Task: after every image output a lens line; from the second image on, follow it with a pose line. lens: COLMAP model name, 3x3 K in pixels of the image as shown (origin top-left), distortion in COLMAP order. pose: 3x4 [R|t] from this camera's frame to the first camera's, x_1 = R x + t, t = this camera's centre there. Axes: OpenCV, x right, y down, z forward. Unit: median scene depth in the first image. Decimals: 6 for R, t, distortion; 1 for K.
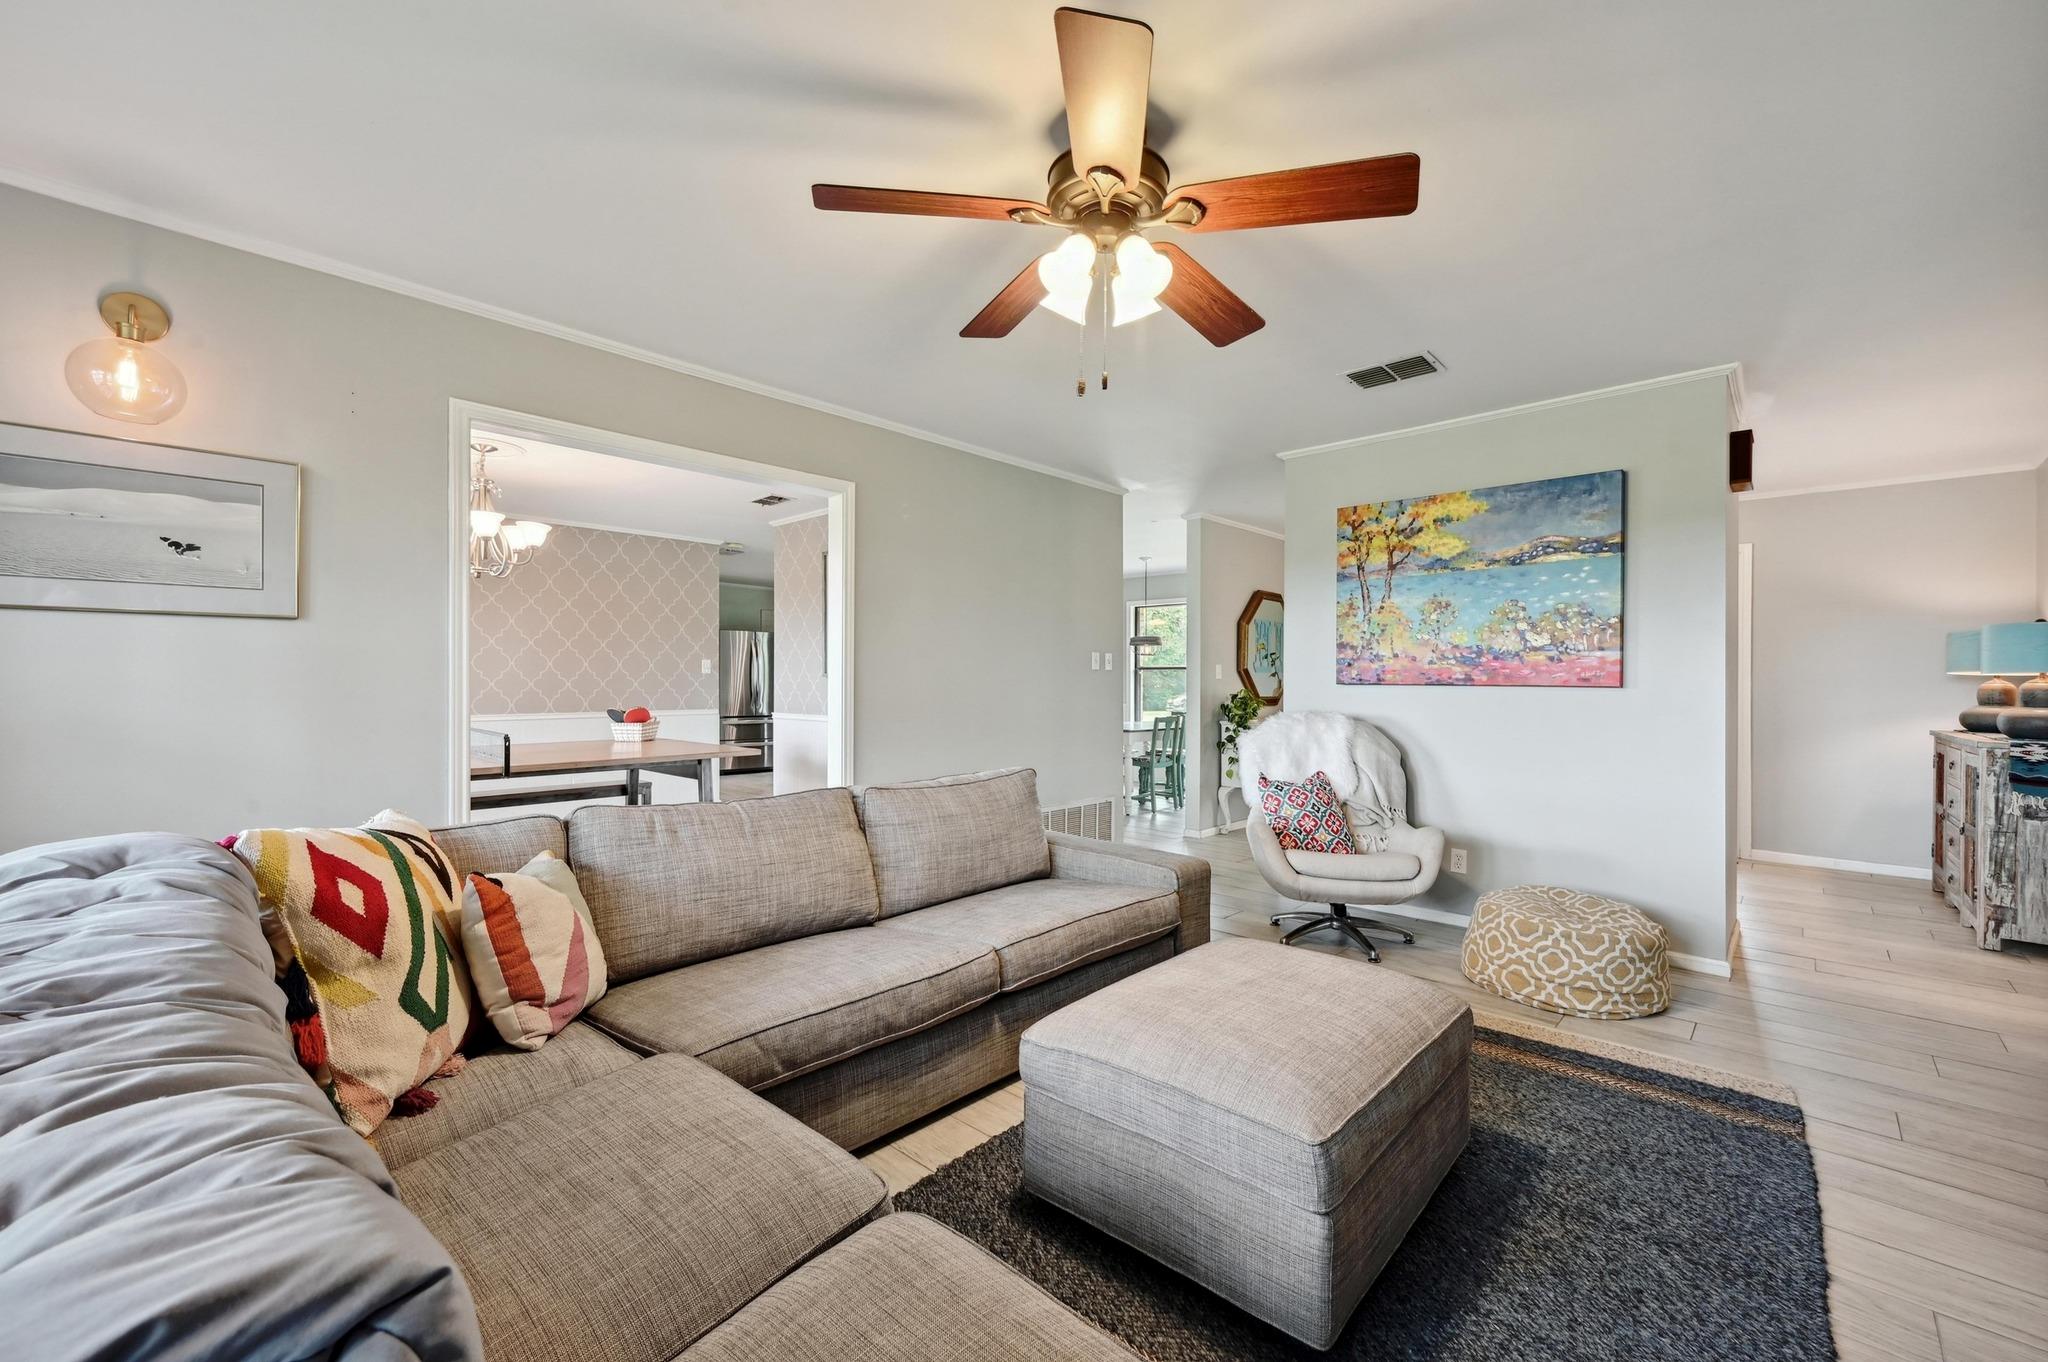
lens RADIAL K [[818.5, 0, 1021.1], [0, 818.5, 689.5], [0, 0, 1]] dist [0.001422, 0.000076]
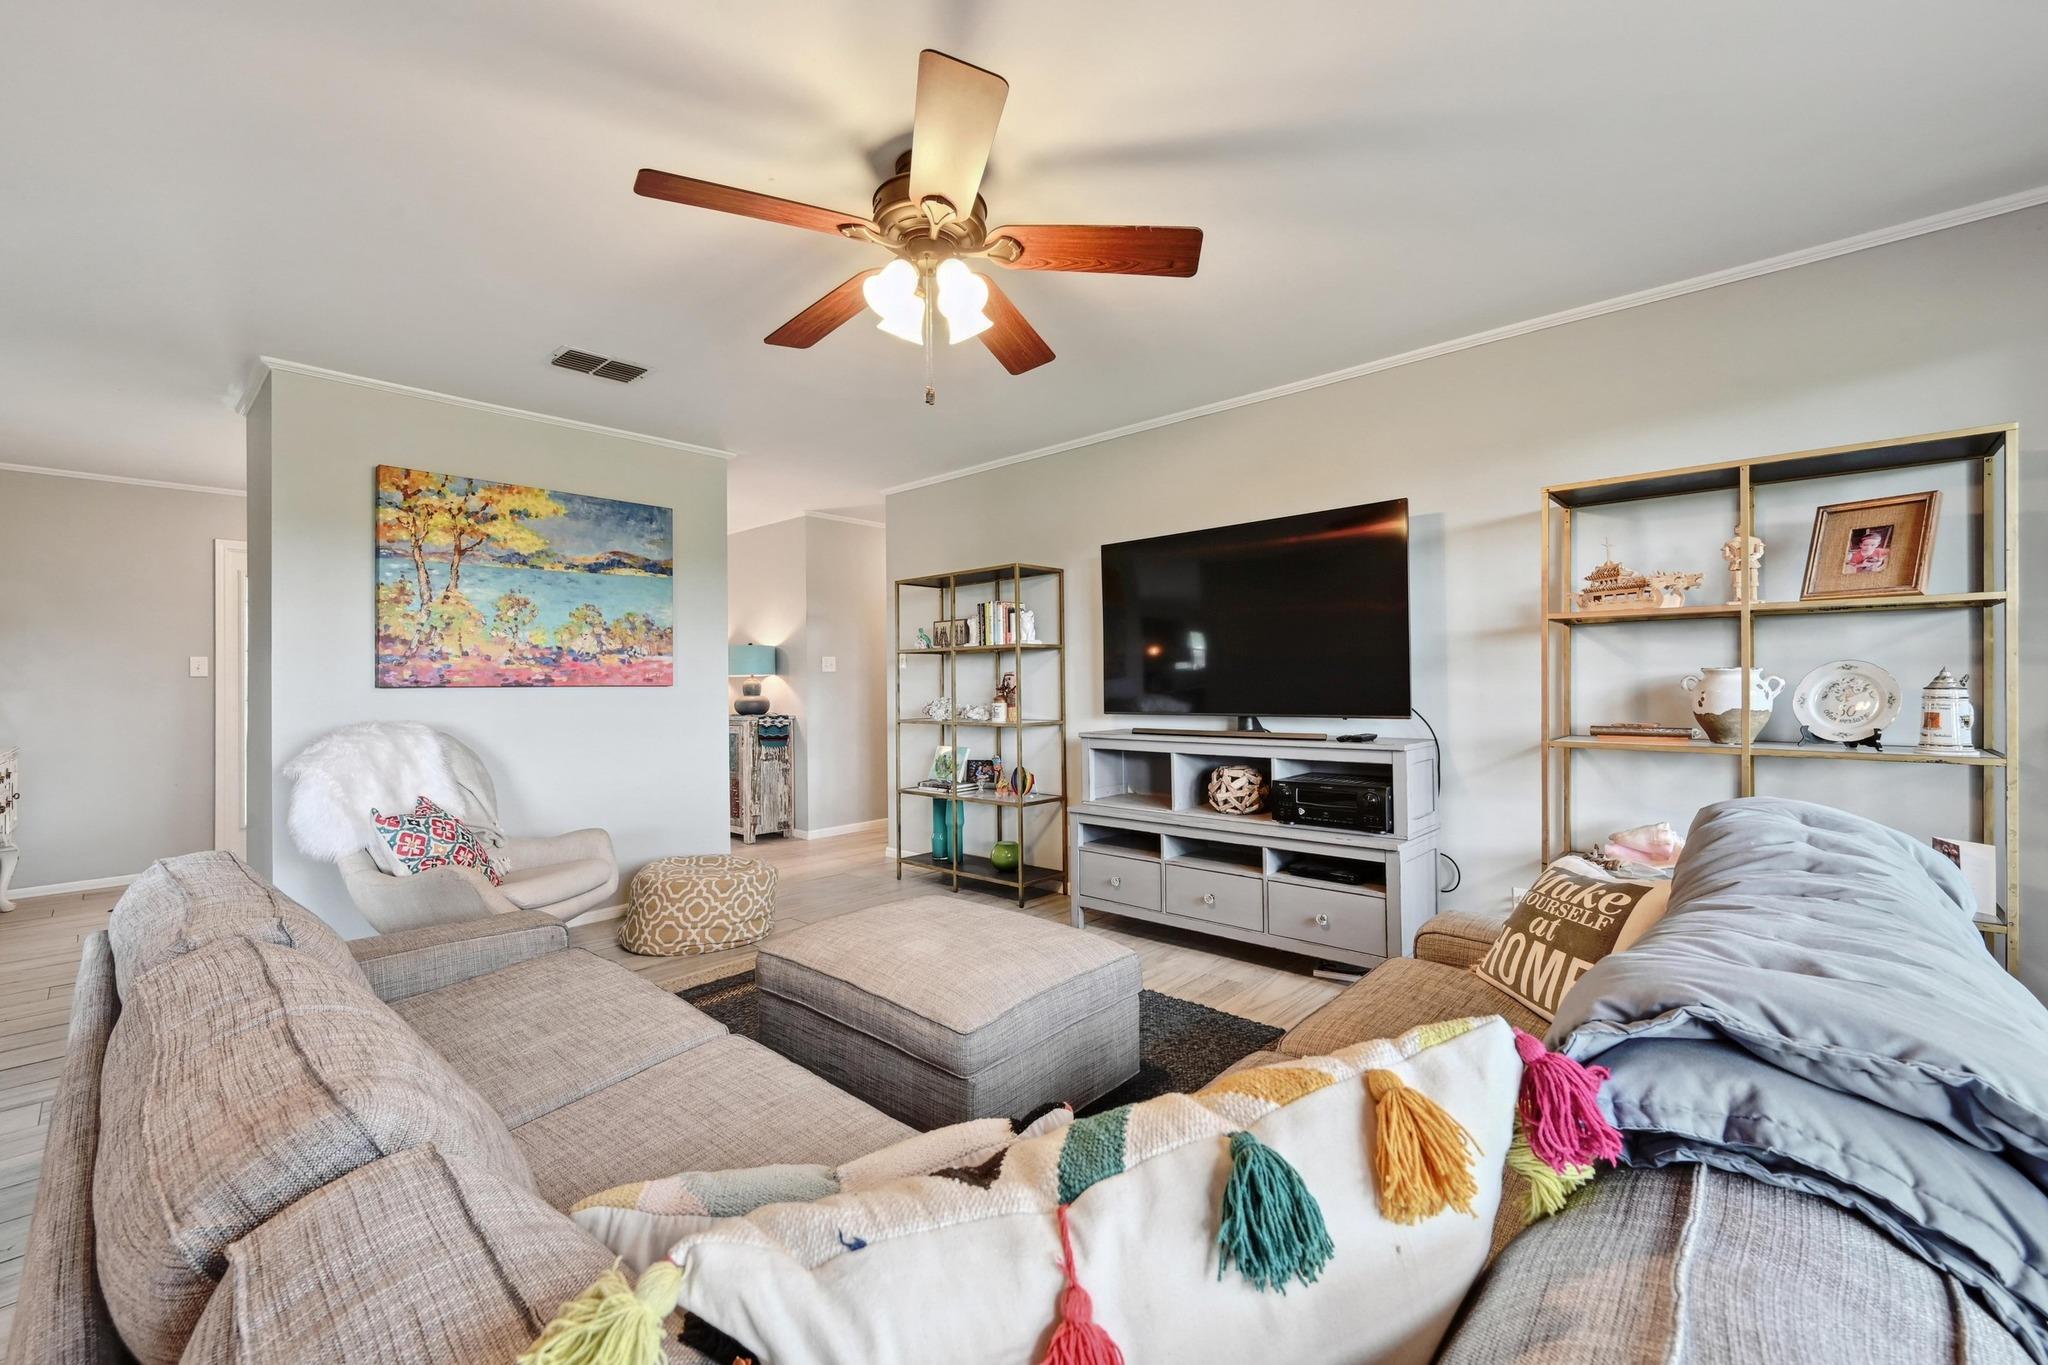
lens RADIAL K [[847.6, 0, 1024.0], [0, 847.6, 682.5], [0, 0, 1]] dist [0.002297, 0.000011]
pose [[-0.009719, -0.006403, 0.999932, -0.487547], [0.018918, 0.999799, 0.006586, -0.005515], [-0.999774, 0.018980, -0.009596, 0.436677]]
